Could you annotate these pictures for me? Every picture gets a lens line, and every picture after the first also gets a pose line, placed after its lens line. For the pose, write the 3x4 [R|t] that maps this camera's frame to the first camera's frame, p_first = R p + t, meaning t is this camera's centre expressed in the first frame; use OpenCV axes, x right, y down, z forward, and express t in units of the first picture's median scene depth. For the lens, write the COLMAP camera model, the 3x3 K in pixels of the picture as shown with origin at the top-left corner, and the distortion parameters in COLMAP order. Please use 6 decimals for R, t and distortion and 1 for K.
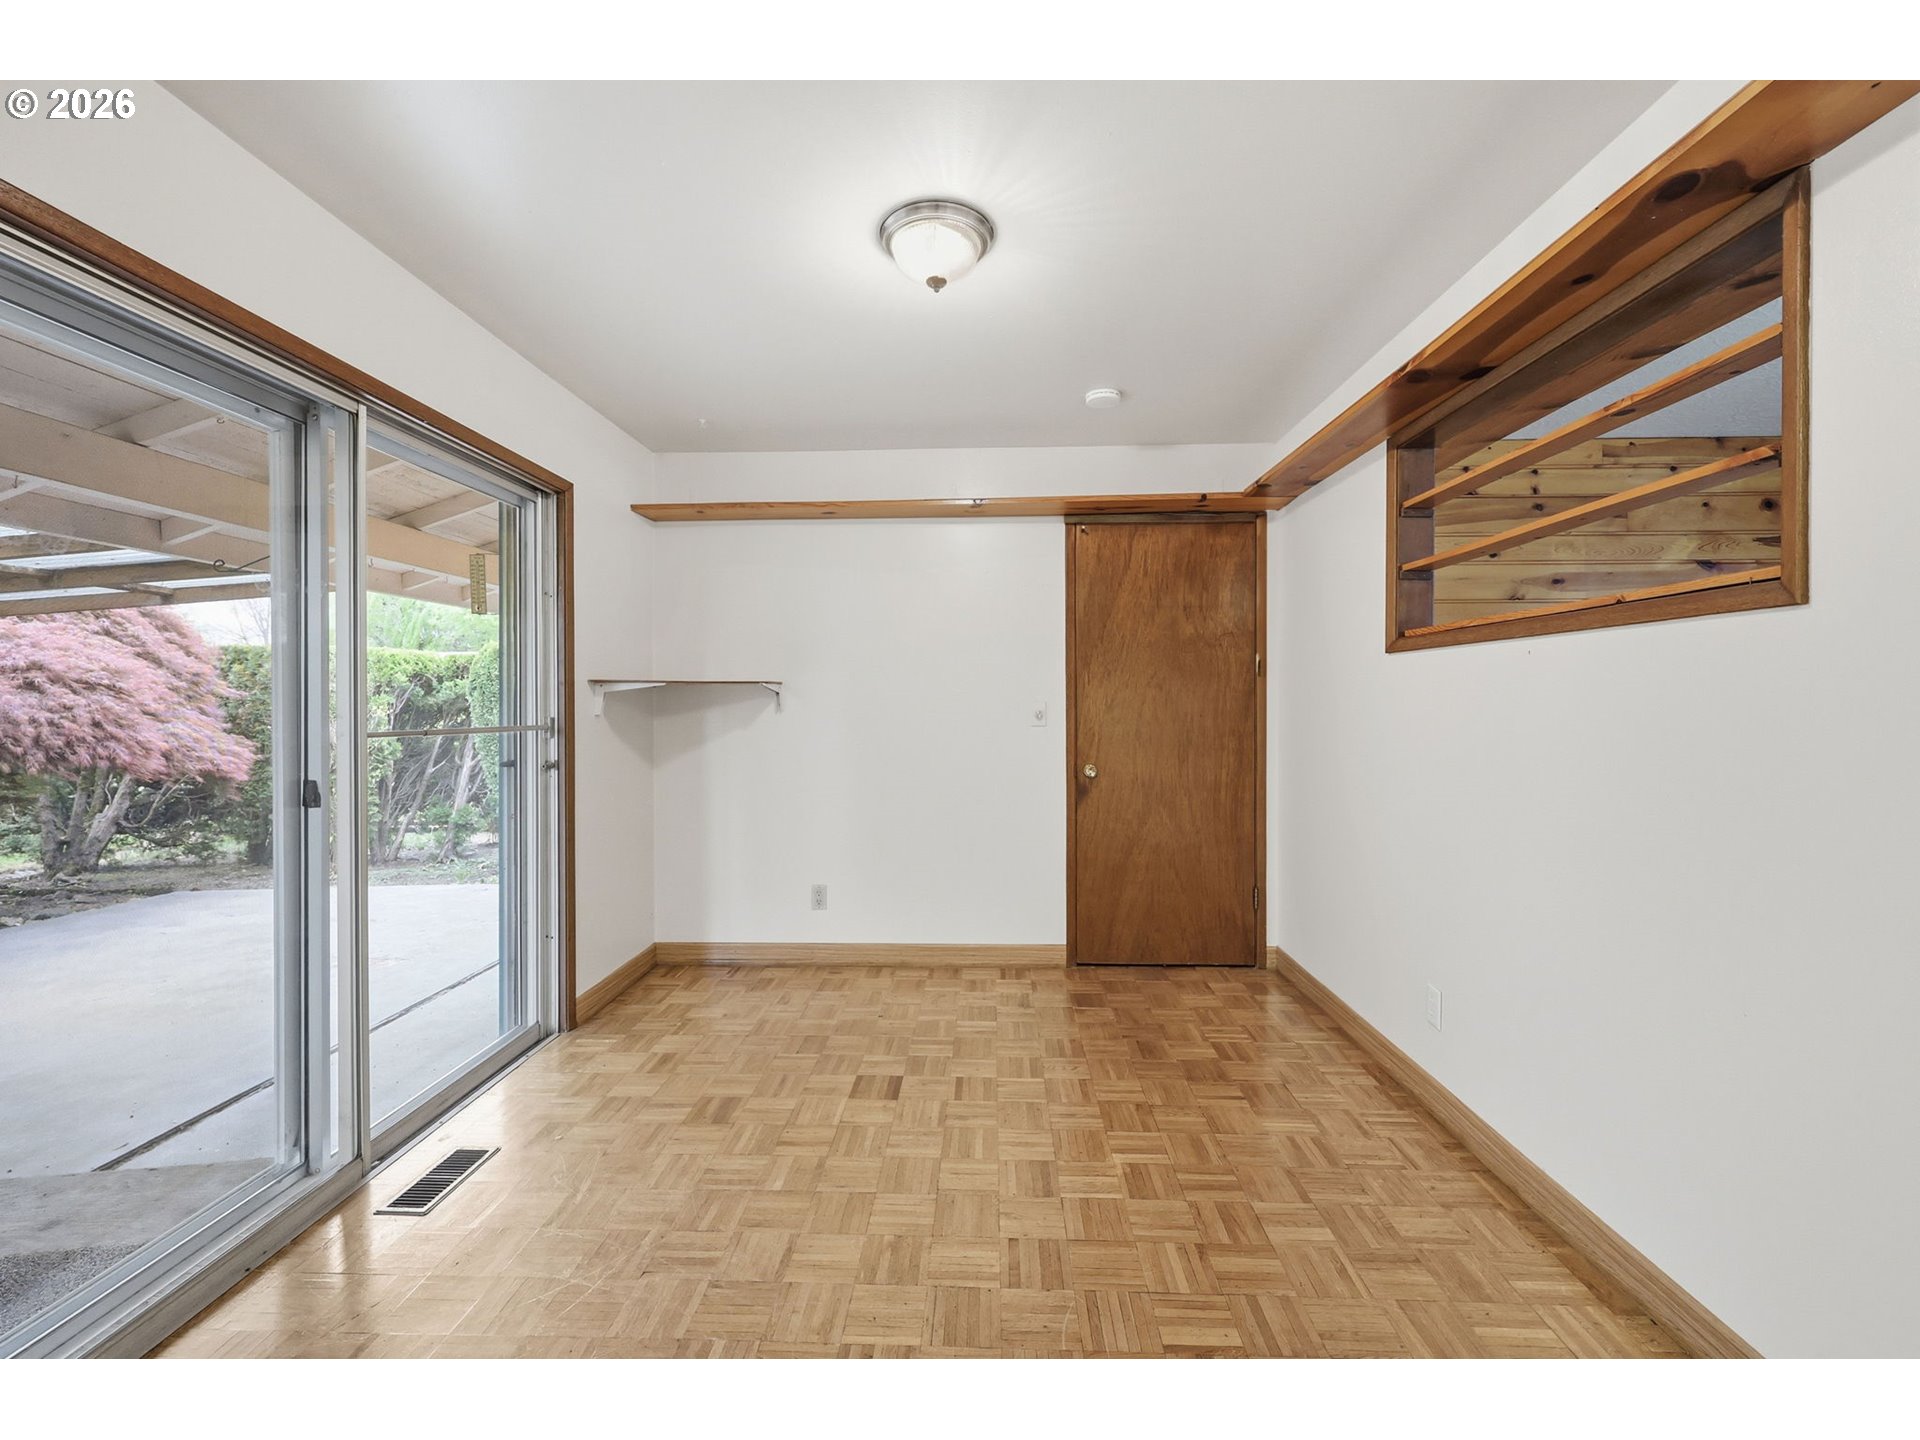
lens RADIAL K [[779.6, 0, 961.3], [0, 779.6, 704.7], [0, 0, 1]] dist [0.002540, 0.000397]
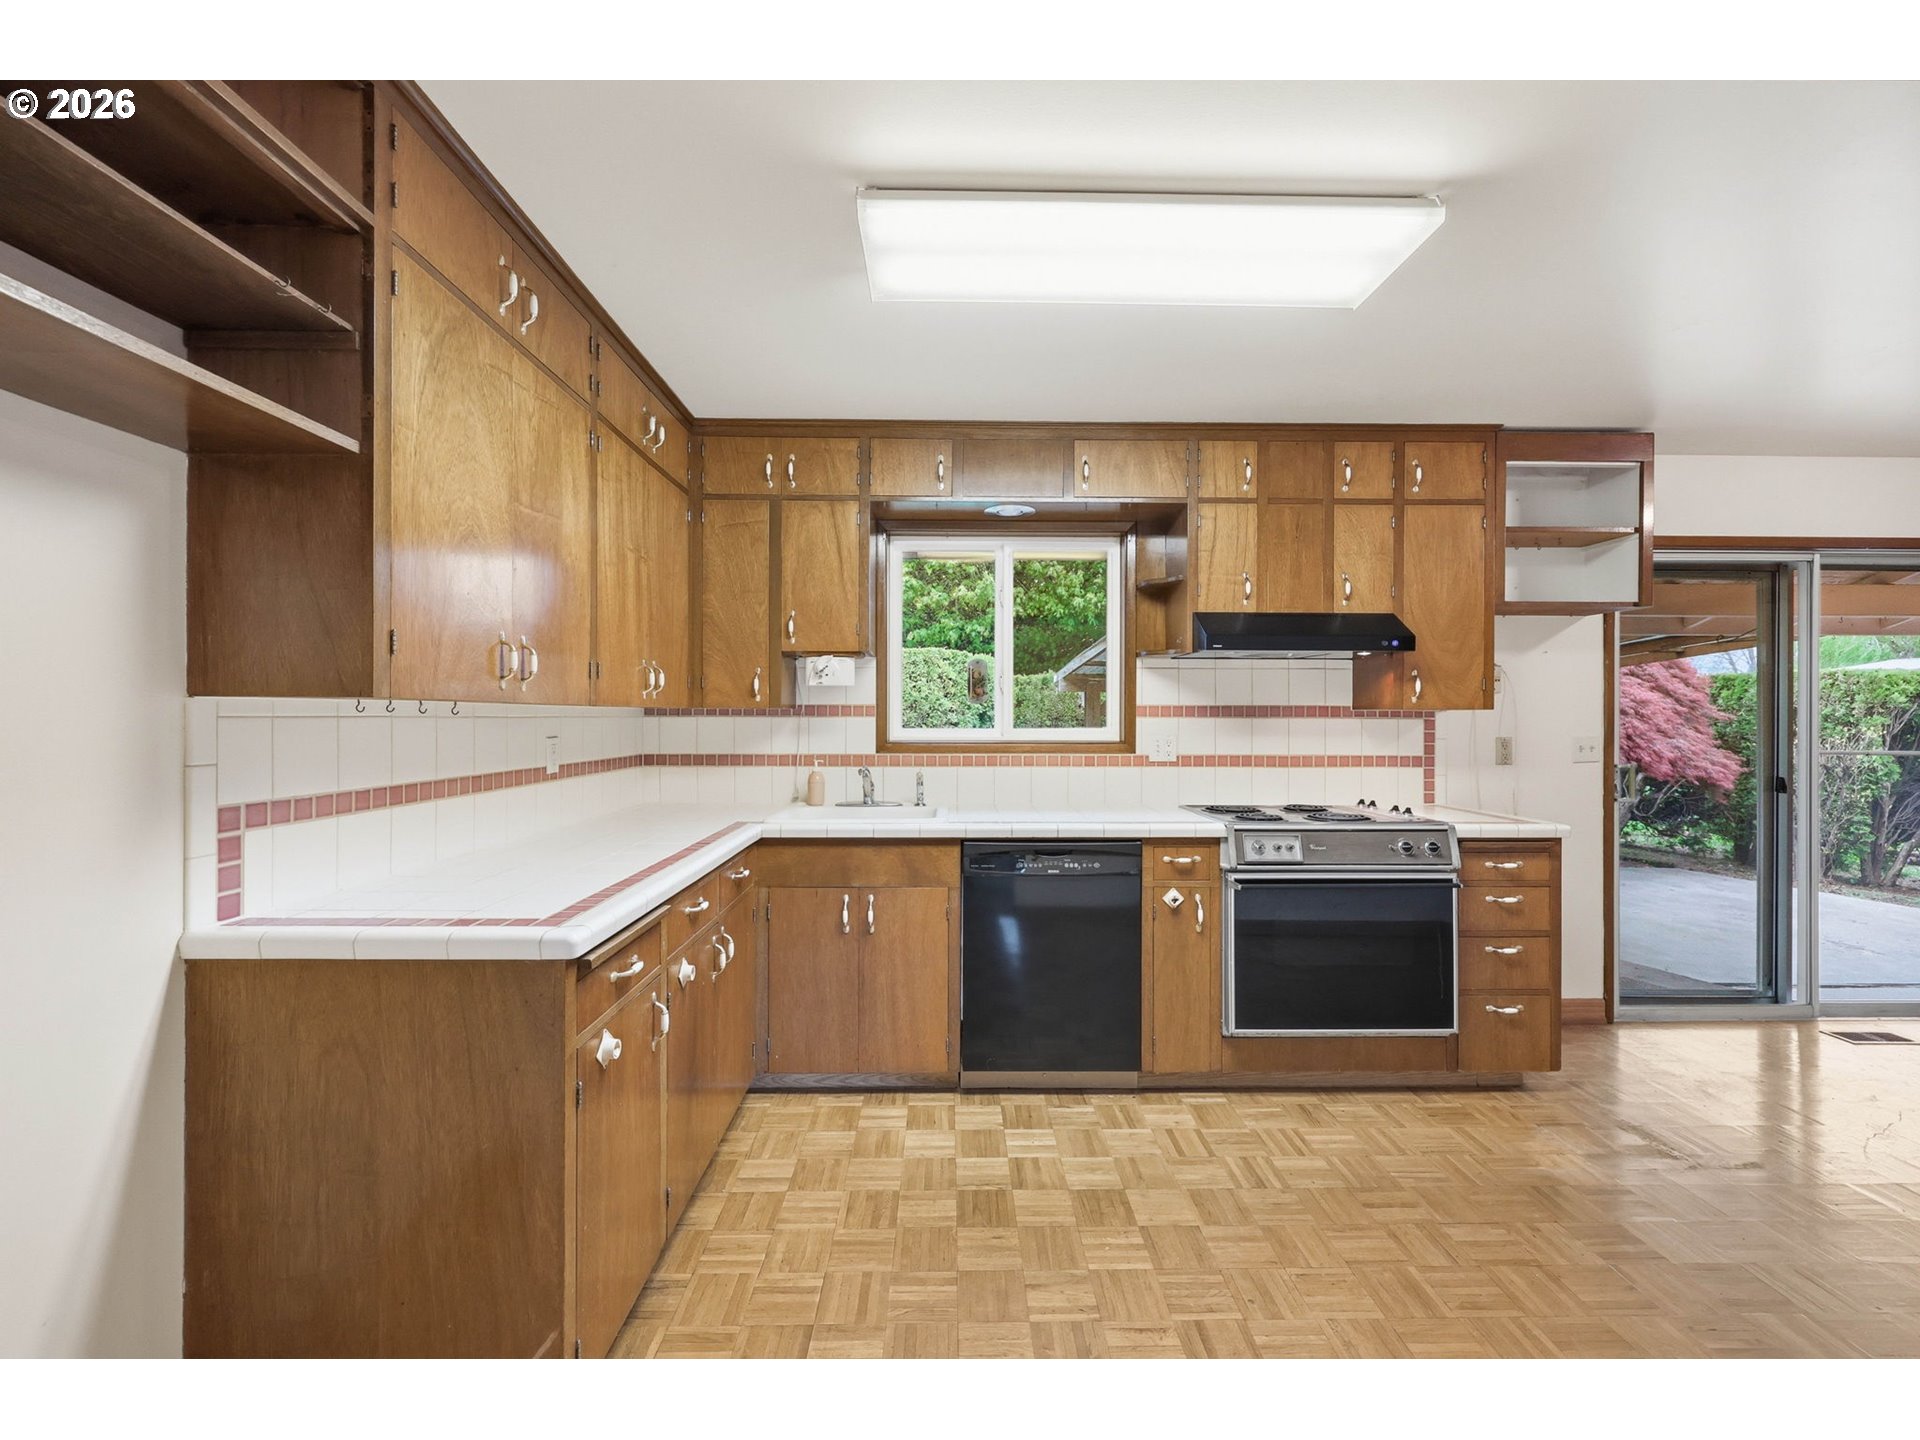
lens RADIAL K [[779.6, 0, 959.2], [0, 779.6, 720.6], [0, 0, 1]] dist [0.002540, 0.000397]
pose [[0.052329, 0.004977, -0.998617, 0.201651], [-0.003797, 0.999981, 0.004785, -0.007096], [0.998623, 0.003541, 0.052347, -0.227964]]
